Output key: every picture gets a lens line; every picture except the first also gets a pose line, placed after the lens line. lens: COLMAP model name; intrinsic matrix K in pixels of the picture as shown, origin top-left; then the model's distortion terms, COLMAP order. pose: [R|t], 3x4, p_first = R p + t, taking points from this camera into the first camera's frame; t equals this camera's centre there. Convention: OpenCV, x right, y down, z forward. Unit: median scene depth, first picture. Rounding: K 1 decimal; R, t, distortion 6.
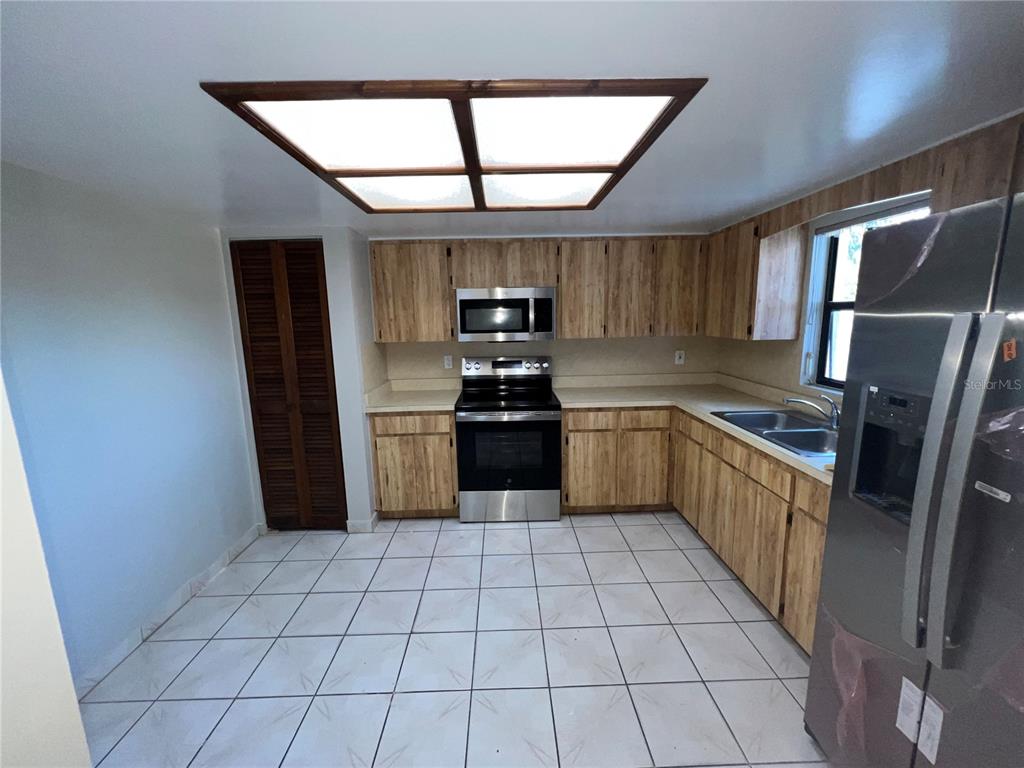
lens RADIAL K [[411.1, 0, 511.9], [0, 411.1, 383.5], [0, 0, 1]] dist [-0.004401, 0.000458]
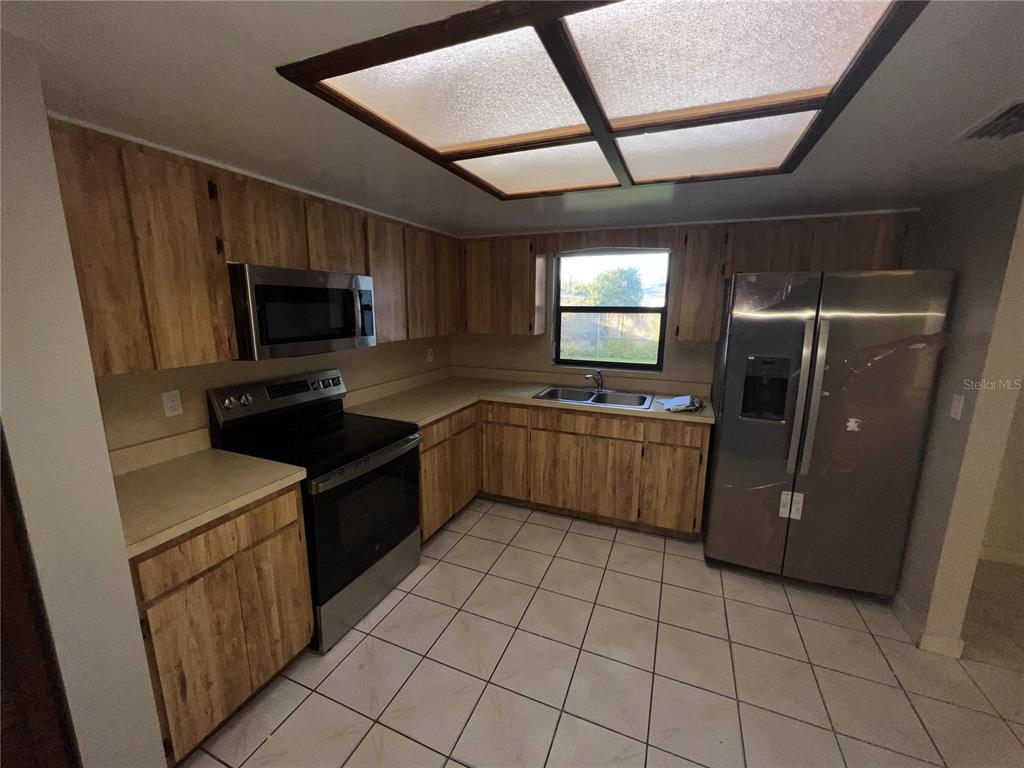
lens RADIAL K [[411.1, 0, 512.1], [0, 411.1, 383.8], [0, 0, 1]] dist [-0.004401, 0.000458]
pose [[0.406658, -0.150531, 0.901094, -0.513418], [0.134990, 0.985406, 0.103696, -0.084797], [-0.903553, 0.079470, 0.421043, 0.473873]]
